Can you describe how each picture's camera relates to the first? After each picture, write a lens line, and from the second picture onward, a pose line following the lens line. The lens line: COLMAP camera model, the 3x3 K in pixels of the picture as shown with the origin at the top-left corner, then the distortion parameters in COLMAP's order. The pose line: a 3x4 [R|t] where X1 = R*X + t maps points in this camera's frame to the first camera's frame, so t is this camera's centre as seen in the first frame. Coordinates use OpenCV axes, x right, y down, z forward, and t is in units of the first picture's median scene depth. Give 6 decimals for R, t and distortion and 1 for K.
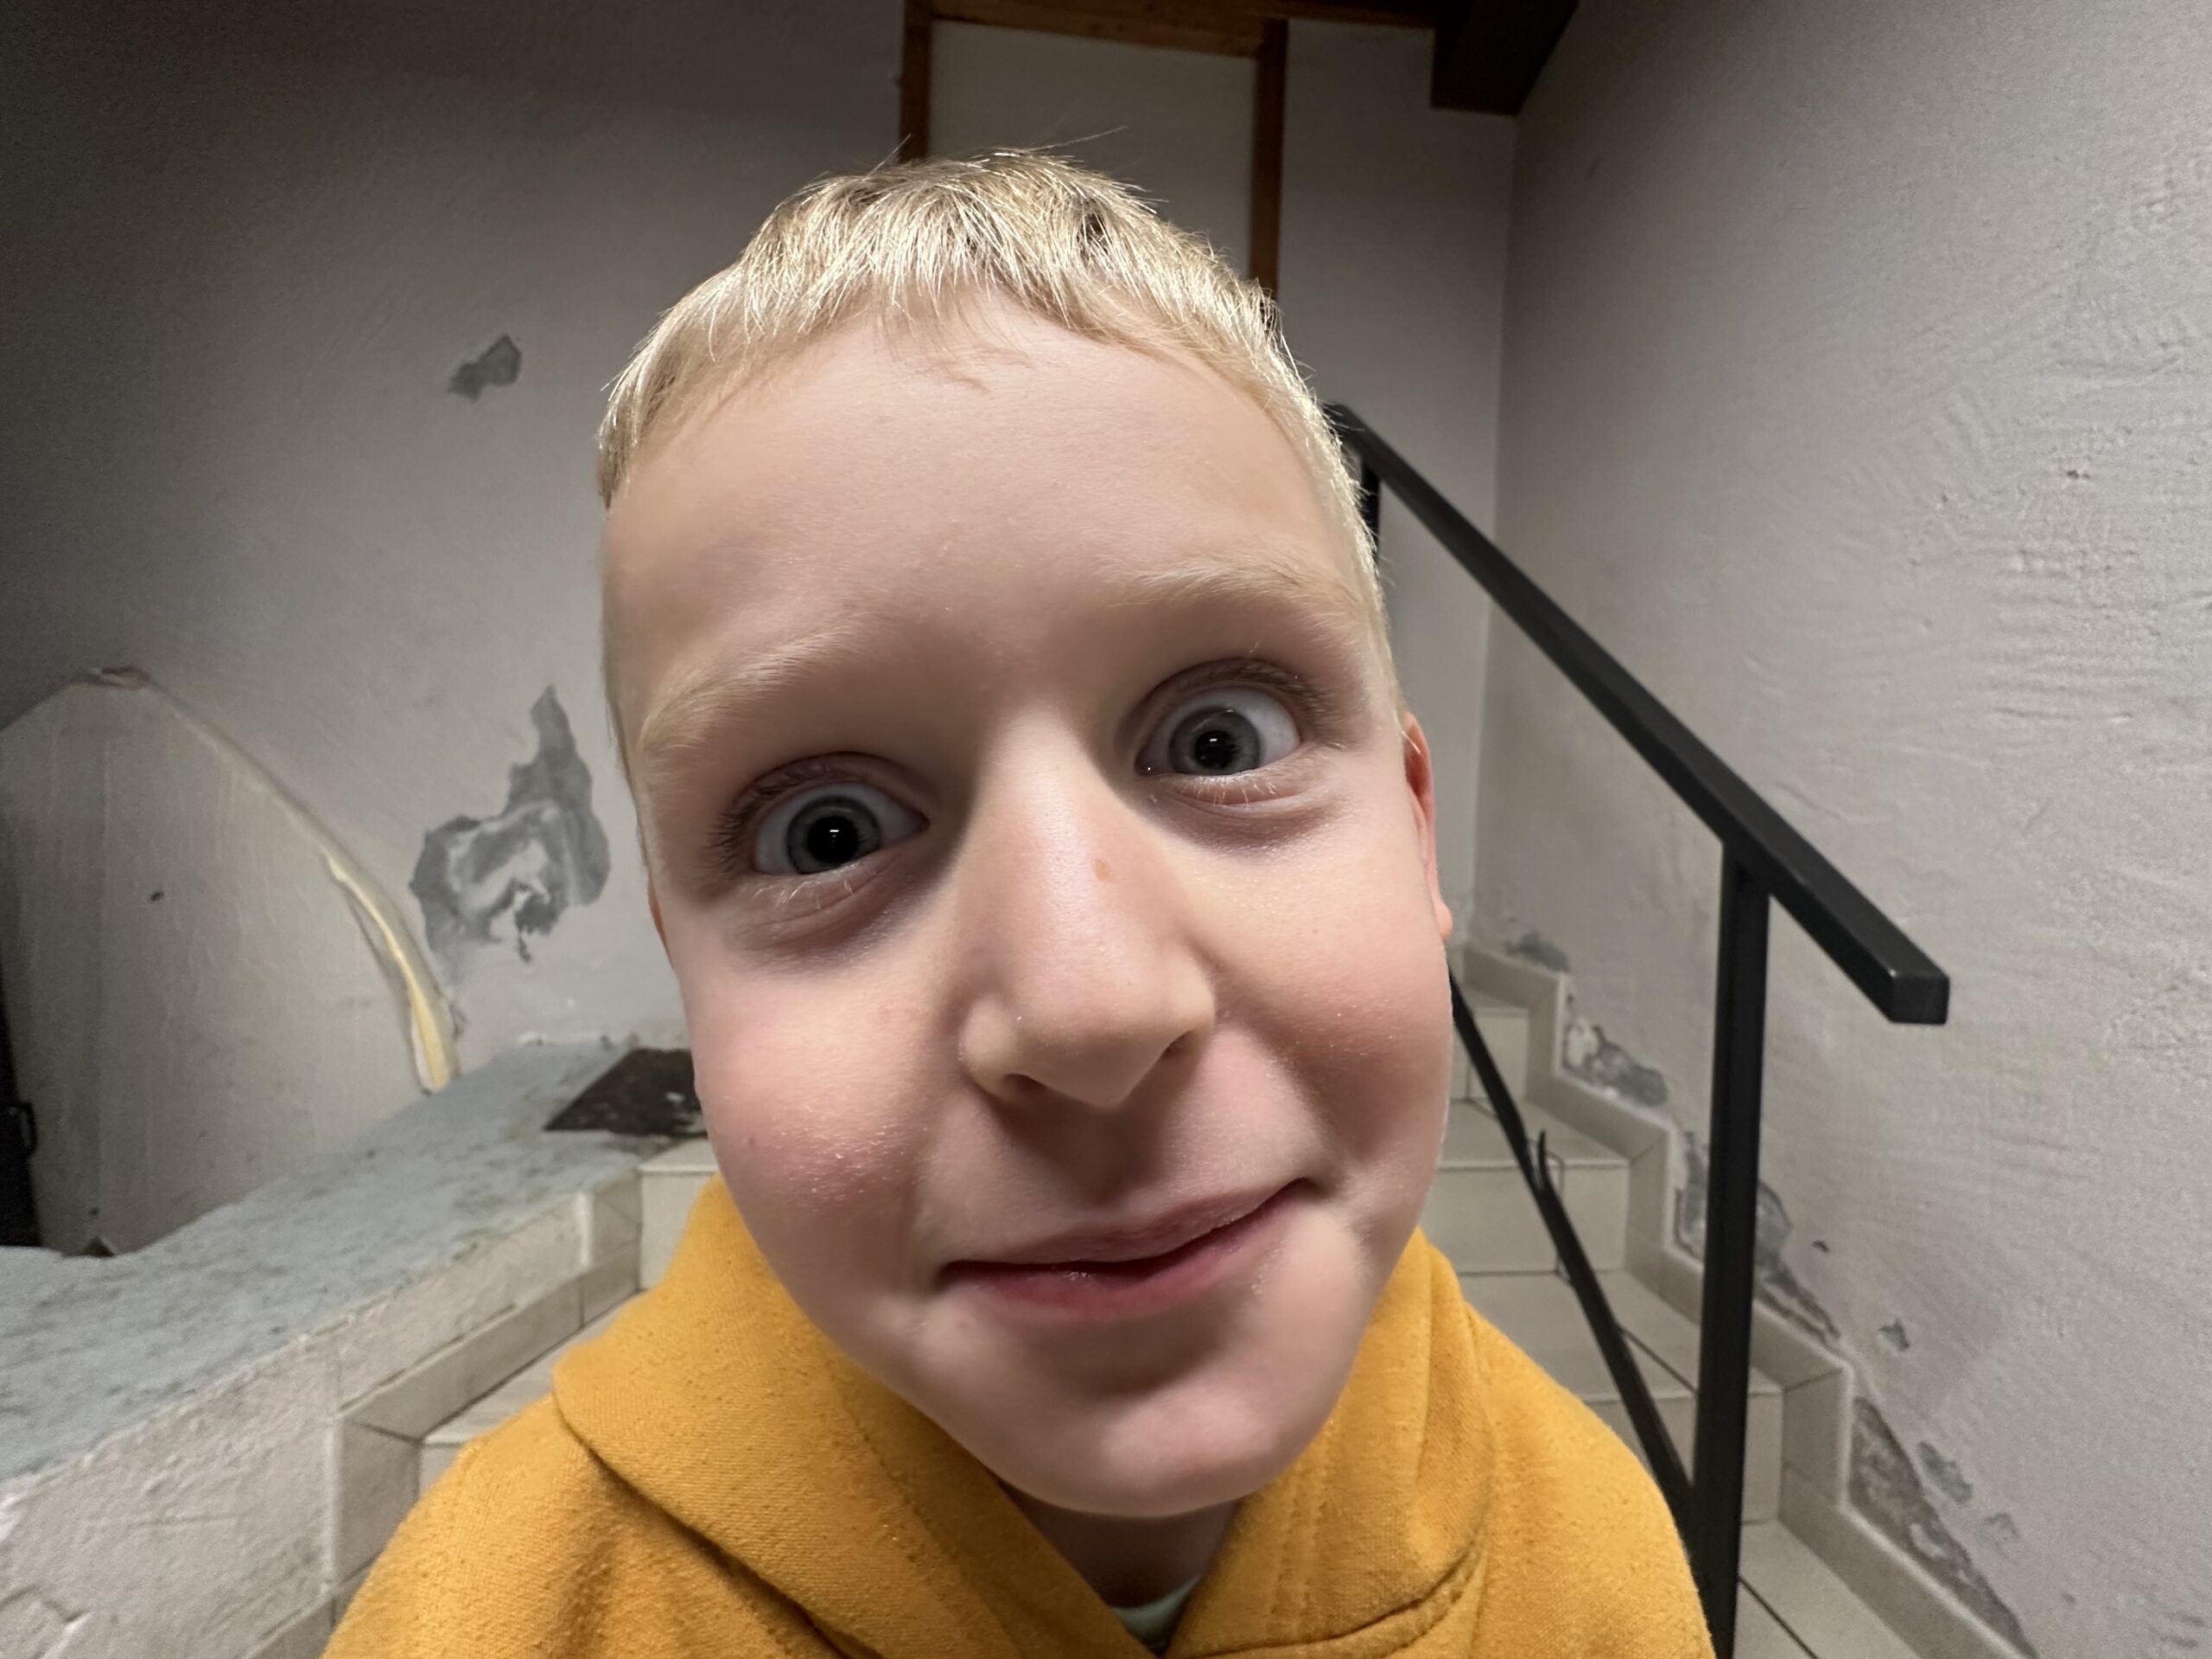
lens RADIAL K [[899.8, 0, 1113.7], [0, 899.8, 829.7], [0, 0, 1]] dist [-0.010968, 0.001243]
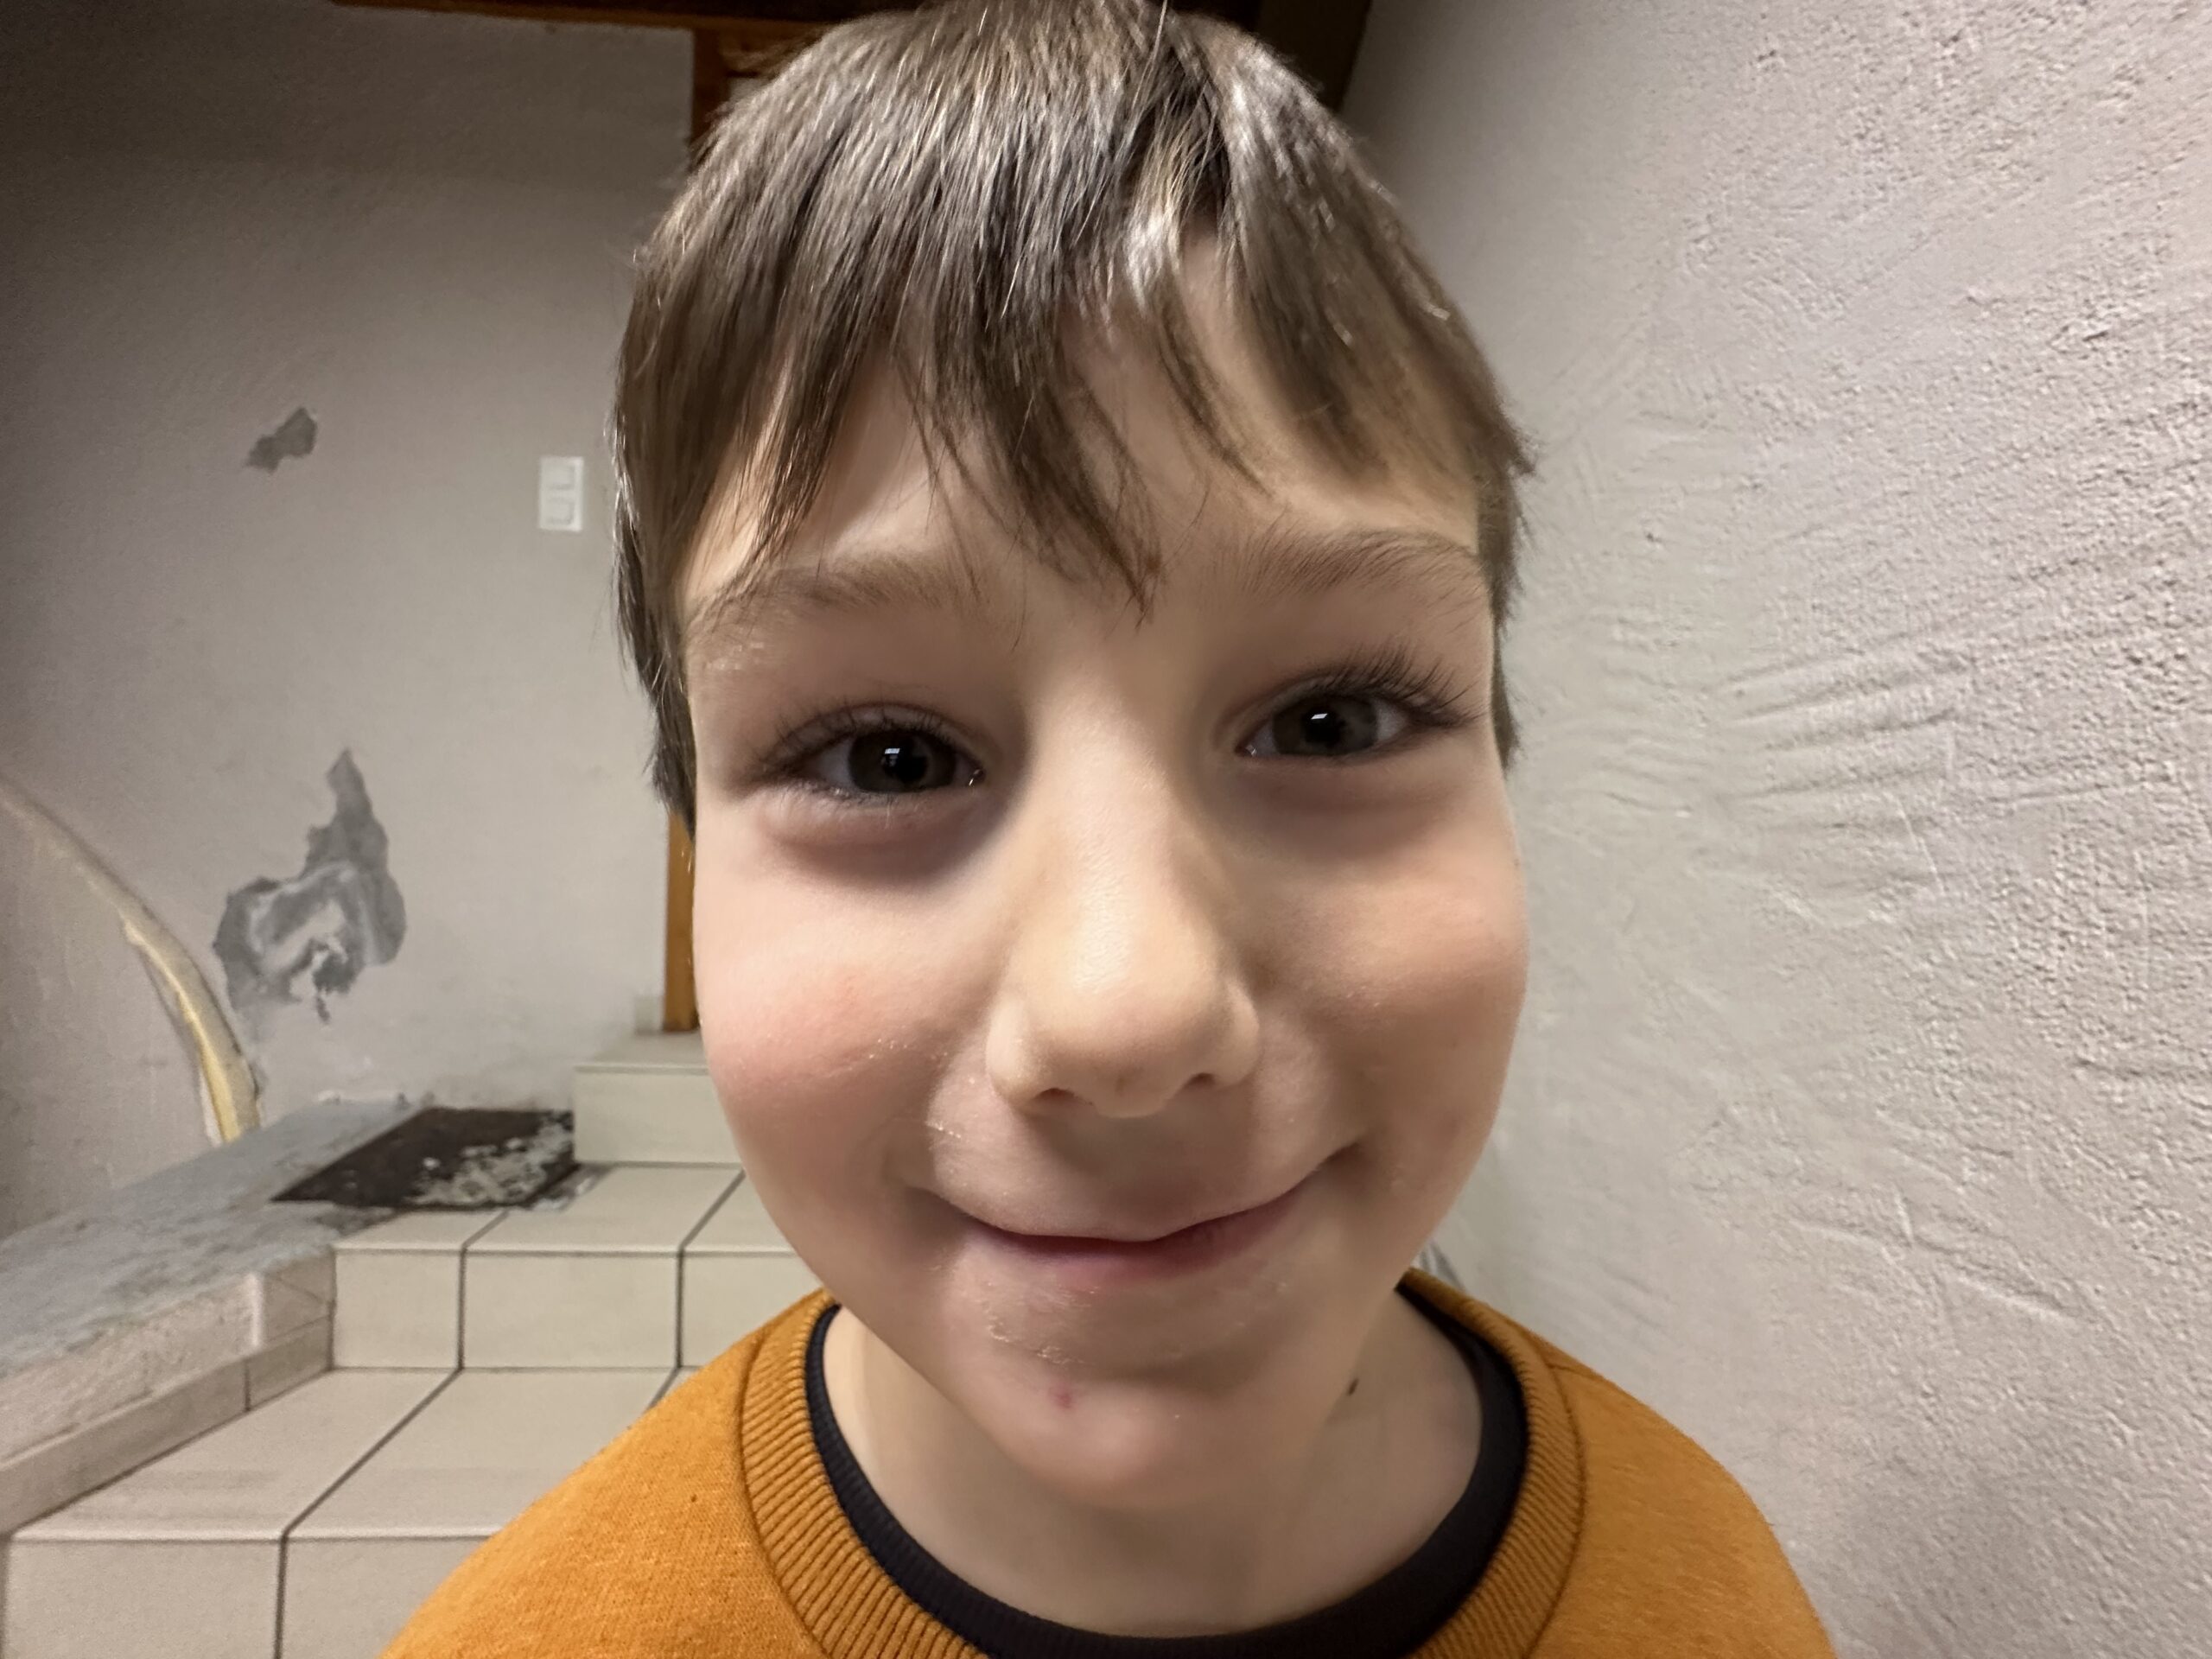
lens RADIAL K [[899.8, 0, 1113.4], [0, 899.8, 831.8], [0, 0, 1]] dist [-0.010968, 0.001243]
pose [[0.998639, -0.007102, -0.051669, 0.308002], [0.006333, 0.999867, -0.015031, -0.048631], [0.051769, 0.014683, 0.998551, 0.037706]]
